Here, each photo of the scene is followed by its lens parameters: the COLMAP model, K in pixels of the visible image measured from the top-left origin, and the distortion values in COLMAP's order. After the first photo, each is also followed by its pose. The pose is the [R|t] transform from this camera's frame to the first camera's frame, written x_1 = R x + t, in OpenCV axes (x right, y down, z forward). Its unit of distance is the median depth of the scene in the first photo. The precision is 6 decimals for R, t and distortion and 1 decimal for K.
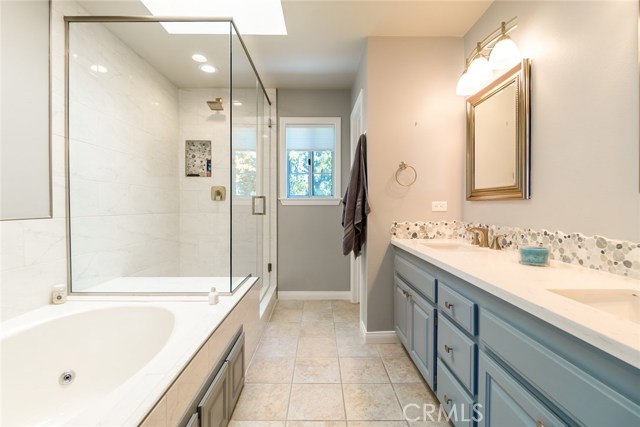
lens RADIAL K [[286.4, 0, 316.6], [0, 286.4, 210.1], [0, 0, 1]] dist [-0.002736, -0.000200]
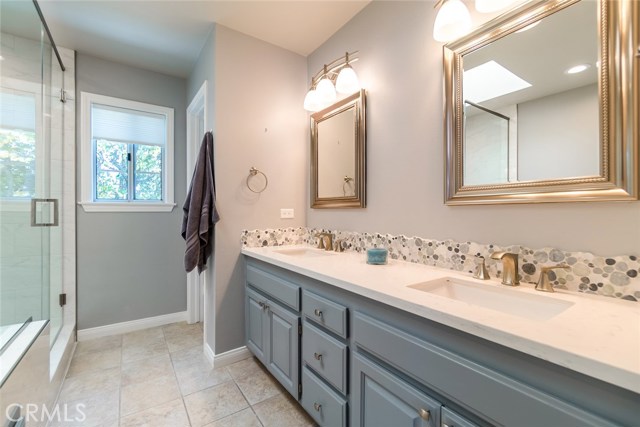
lens RADIAL K [[281.5, 0, 317.5], [0, 281.5, 214.1], [0, 0, 1]] dist [-0.001585, 0.000194]
pose [[0.823571, -0.002634, 0.567207, -0.048559], [0.006423, 0.999968, -0.004683, -0.004621], [-0.567177, 0.007500, 0.823562, 0.085432]]
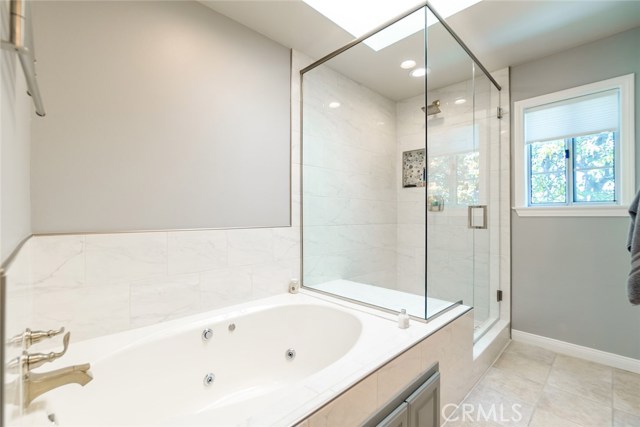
lens RADIAL K [[281.5, 0, 317.5], [0, 281.5, 214.1], [0, 0, 1]] dist [-0.001585, 0.000194]
pose [[0.694977, -0.005219, -0.719013, 0.056788], [-0.011136, 0.999776, -0.018021, -0.004699], [0.718946, 0.020532, 0.694763, 0.123655]]
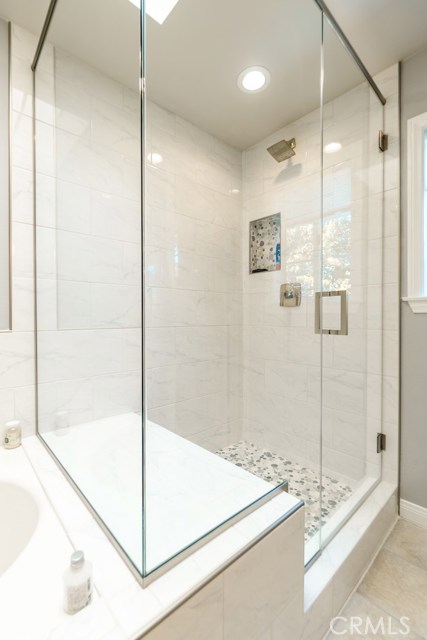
lens RADIAL K [[285.5, 0, 213.5], [0, 285.5, 320.0], [0, 0, 1]] dist [-0.001414, 0.000058]
pose [[0.677228, 0.003987, -0.735762, -0.002787], [-0.007069, 0.999974, -0.001089, -0.003442], [0.735739, 0.005939, 0.677239, 0.579751]]
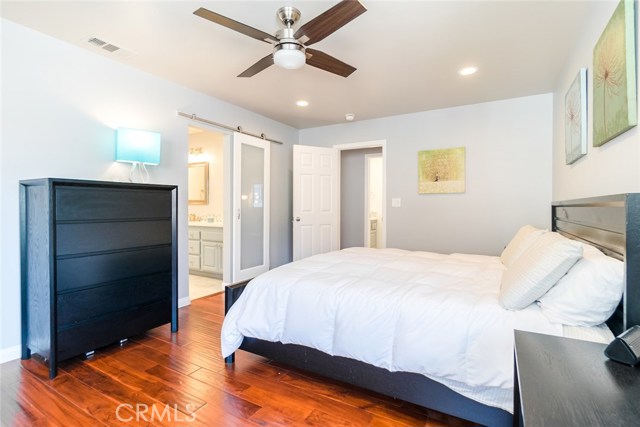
lens RADIAL K [[307.9, 0, 320.0], [0, 307.9, 213.5], [0, 0, 1]] dist [-0.001104, -0.000386]
pose [[0.502109, -0.017568, 0.864626, -0.923027], [0.009905, 0.999845, 0.014564, 0.015173], [-0.864747, 0.001252, 0.502205, -1.037868]]
